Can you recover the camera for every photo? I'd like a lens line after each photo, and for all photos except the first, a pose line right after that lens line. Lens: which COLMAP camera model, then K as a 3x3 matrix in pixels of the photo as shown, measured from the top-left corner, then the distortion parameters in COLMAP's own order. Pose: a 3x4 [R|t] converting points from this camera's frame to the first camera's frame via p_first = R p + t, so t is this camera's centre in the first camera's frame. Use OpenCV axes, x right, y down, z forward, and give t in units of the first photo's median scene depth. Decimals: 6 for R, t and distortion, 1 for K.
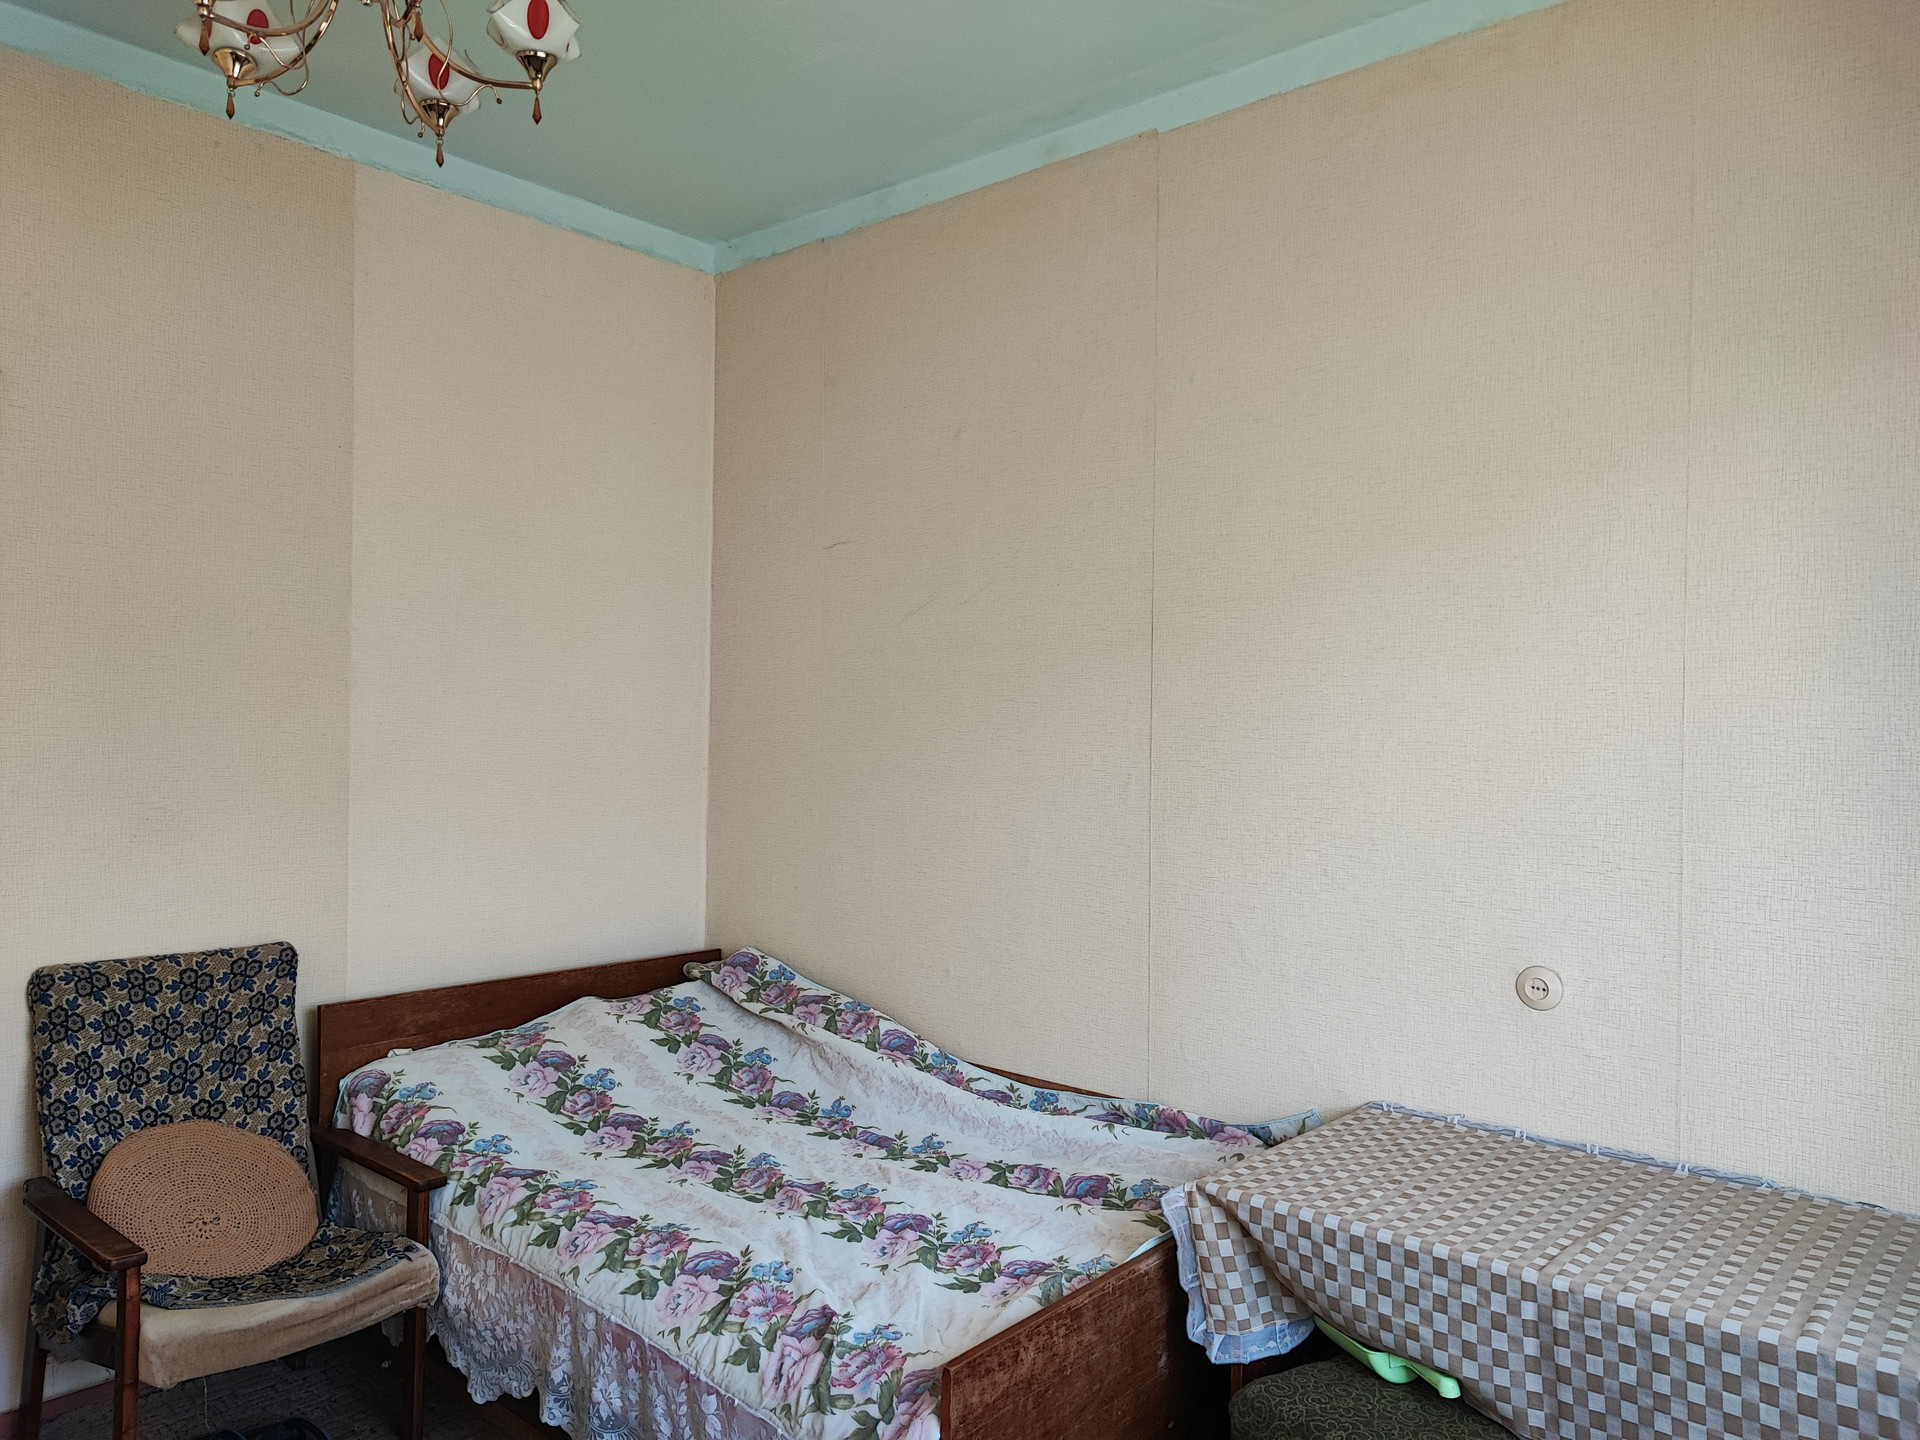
lens RADIAL K [[1417.8, 0, 960.0], [0, 1417.8, 720.0], [0, 0, 1]] dist [0.058608, -0.076351]
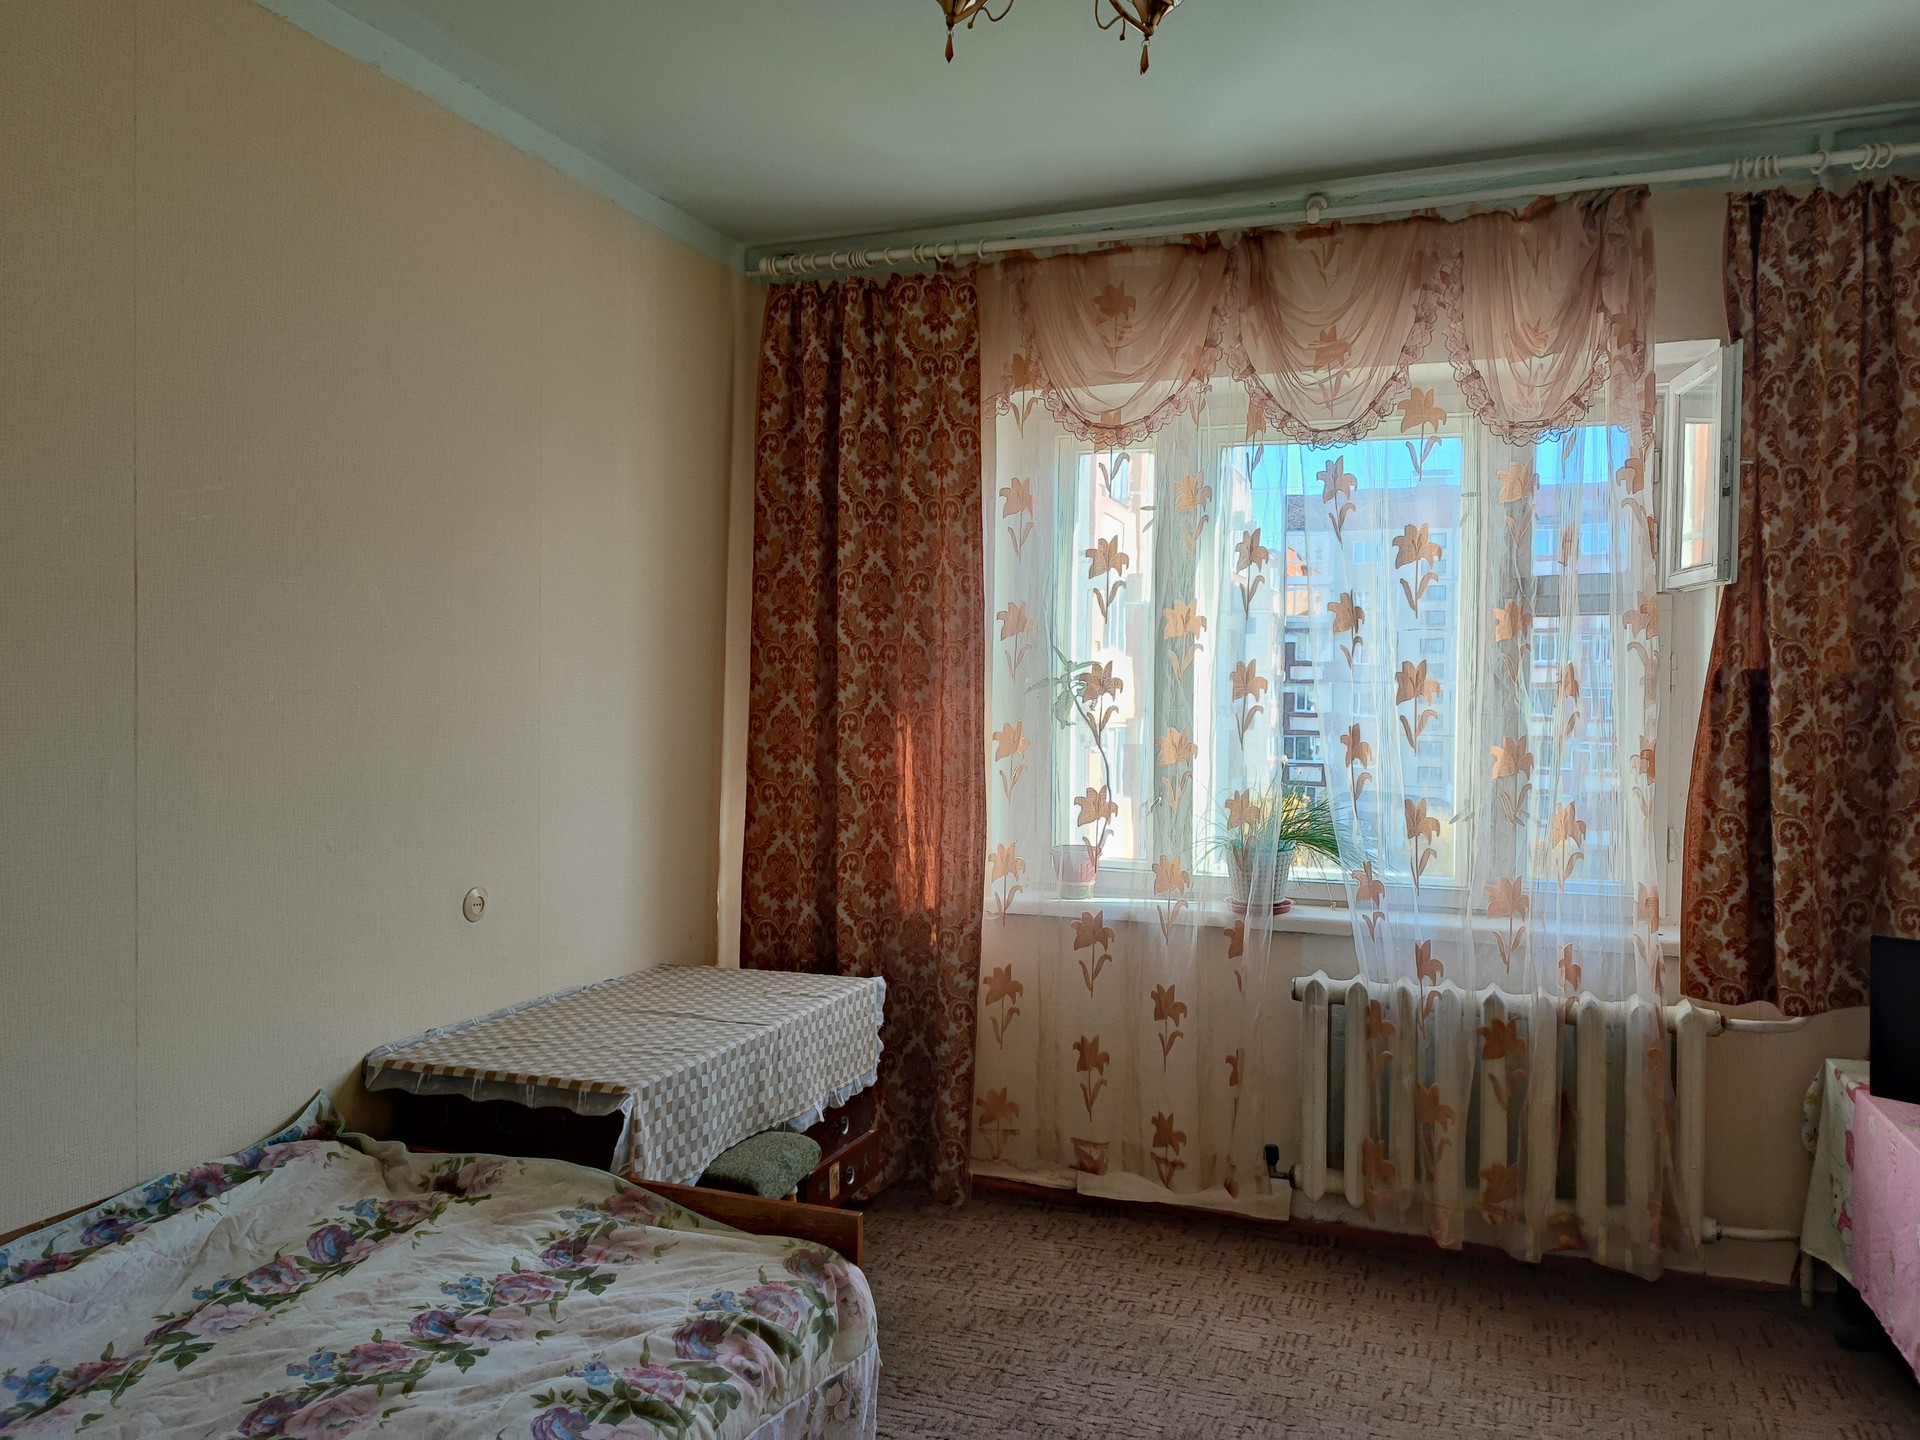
lens RADIAL K [[1417.8, 0, 960.0], [0, 1417.8, 720.0], [0, 0, 1]] dist [0.058608, -0.076351]
pose [[-0.368488, -0.034057, 0.929008, -0.940420], [-0.014753, 0.999417, 0.030786, -0.022795], [-0.929515, -0.002361, -0.368776, 1.076417]]
